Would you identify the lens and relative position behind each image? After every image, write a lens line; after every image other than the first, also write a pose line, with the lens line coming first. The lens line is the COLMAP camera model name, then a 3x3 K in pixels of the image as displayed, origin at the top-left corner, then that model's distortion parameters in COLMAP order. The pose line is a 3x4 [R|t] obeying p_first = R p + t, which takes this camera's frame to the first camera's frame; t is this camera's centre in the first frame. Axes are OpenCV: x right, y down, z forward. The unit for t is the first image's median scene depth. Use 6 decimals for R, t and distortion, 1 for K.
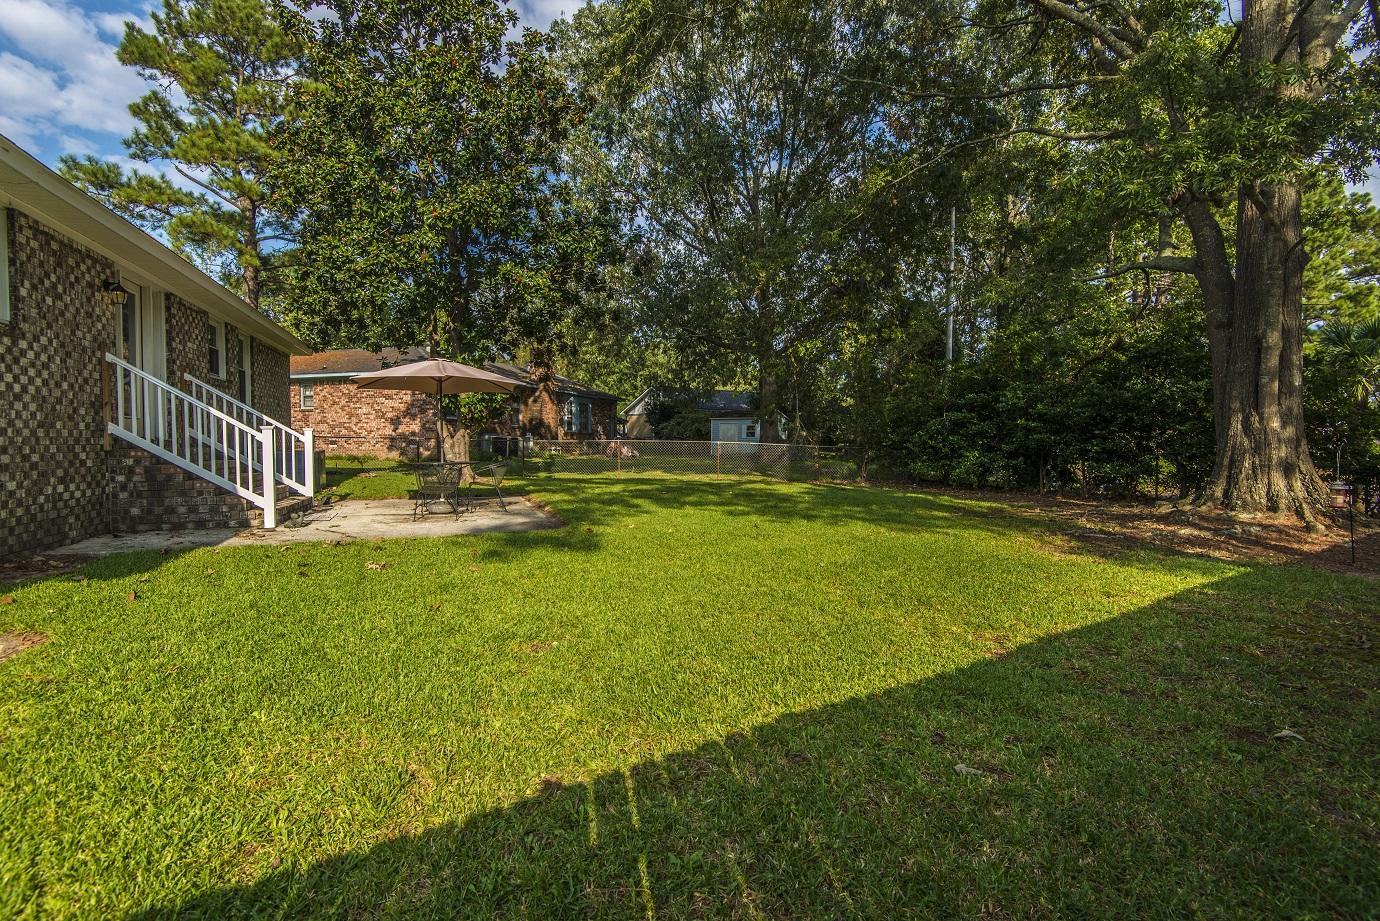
lens RADIAL K [[628.6, 0, 704.8], [0, 628.6, 459.7], [0, 0, 1]] dist [0.033014, -0.015175]
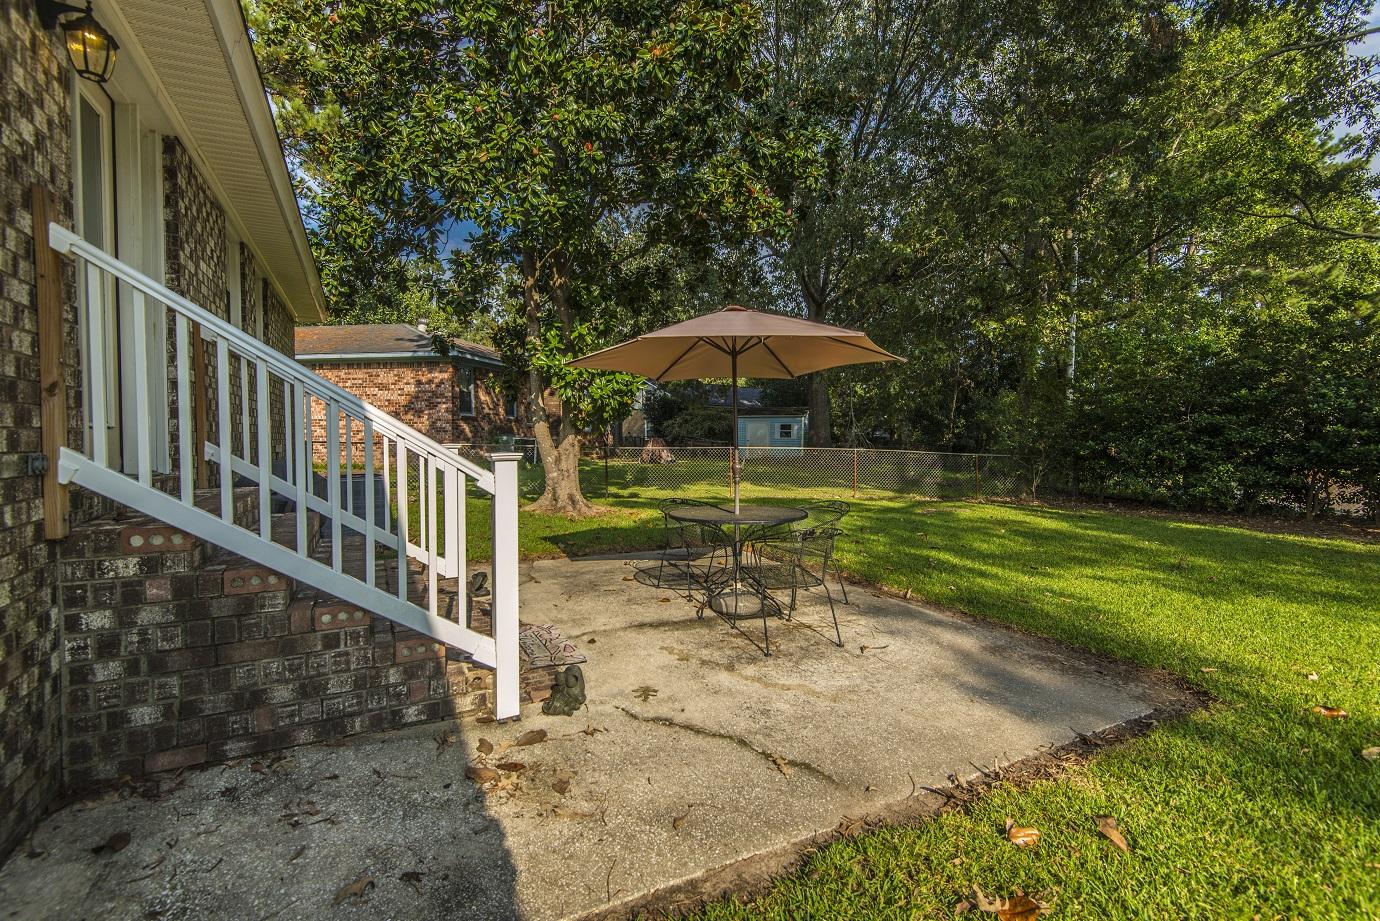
lens RADIAL K [[628.6, 0, 713.5], [0, 628.6, 461.7], [0, 0, 1]] dist [0.033014, -0.015175]
pose [[0.994060, 0.000729, 0.108834, -0.614095], [-0.001791, 0.999952, 0.009665, -0.052065], [-0.108822, -0.009802, 0.994013, 0.619638]]
